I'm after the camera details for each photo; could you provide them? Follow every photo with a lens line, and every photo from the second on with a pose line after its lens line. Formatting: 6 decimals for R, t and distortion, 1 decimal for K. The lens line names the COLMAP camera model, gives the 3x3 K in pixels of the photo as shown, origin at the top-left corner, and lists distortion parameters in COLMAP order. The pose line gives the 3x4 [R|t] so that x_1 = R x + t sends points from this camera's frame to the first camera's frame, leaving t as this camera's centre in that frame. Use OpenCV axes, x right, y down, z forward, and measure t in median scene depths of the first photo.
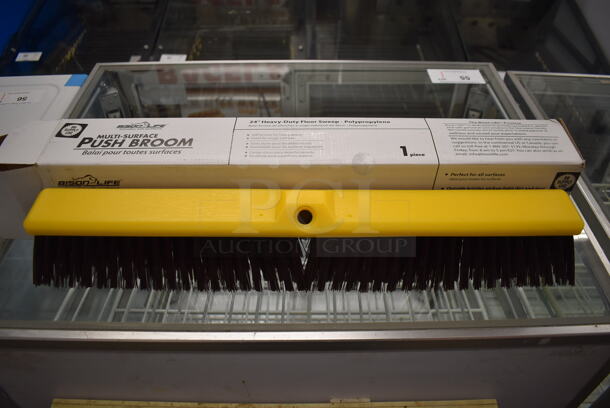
lens RADIAL K [[474.1, 0, 305.0], [0, 474.1, 204.0], [0, 0, 1]] dist [-0.094460, 0.002428]
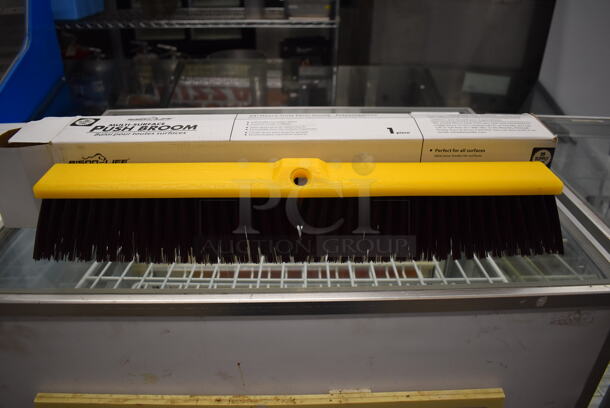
lens RADIAL K [[474.1, 0, 305.0], [0, 474.1, 204.0], [0, 0, 1]] dist [-0.094460, 0.002428]
pose [[0.999856, -0.009425, 0.014134, -0.003589], [0.012468, 0.972212, -0.233768, 0.193457], [-0.011538, 0.233911, 0.972190, -0.013192]]
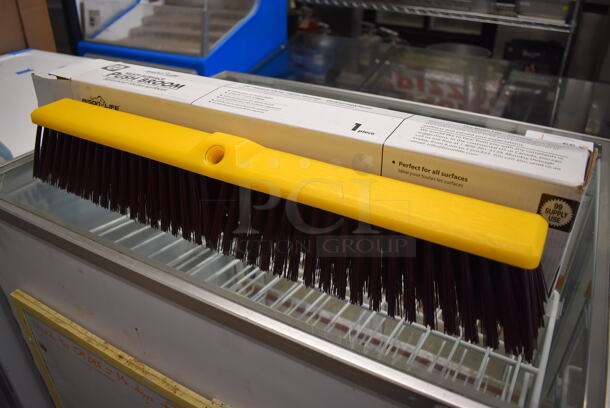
lens RADIAL K [[483.6, 0, 305.0], [0, 483.6, 204.0], [0, 0, 1]] dist [-0.096691, -0.002107]
pose [[0.864394, 0.253793, -0.434064, 0.346986], [-0.344824, 0.927497, -0.144382, 0.112897], [0.365949, 0.274479, 0.889237, 0.137431]]
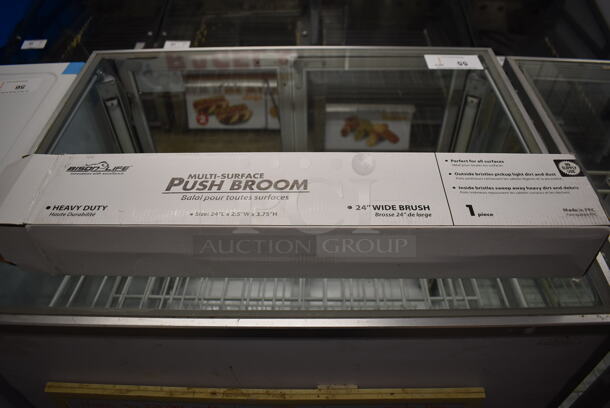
lens RADIAL K [[475.1, 0, 312.9], [0, 475.1, 204.7], [0, 0, 1]] dist [-0.093635, -0.000575]
pose [[0.999856, 0.001069, -0.016915, 0.043471], [-0.000576, 0.999576, 0.029107, -0.000741], [0.016939, -0.029093, 0.999433, -0.000901]]
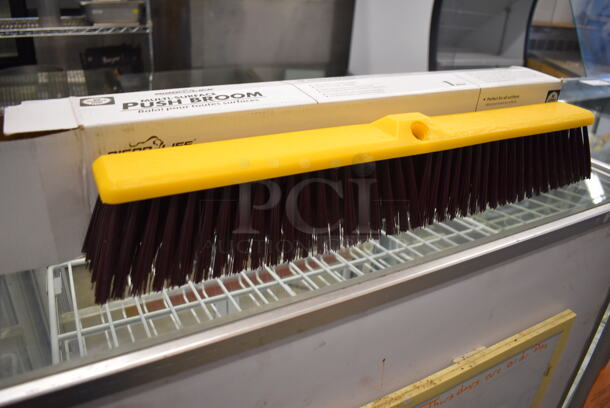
lens RADIAL K [[483.6, 0, 305.0], [0, 483.6, 204.0], [0, 0, 1]] dist [-0.096691, -0.002107]
pose [[0.877316, -0.178127, 0.445632, -0.389208], [0.291098, 0.935758, -0.199044, 0.169647], [-0.381548, 0.304347, 0.872808, 0.161802]]
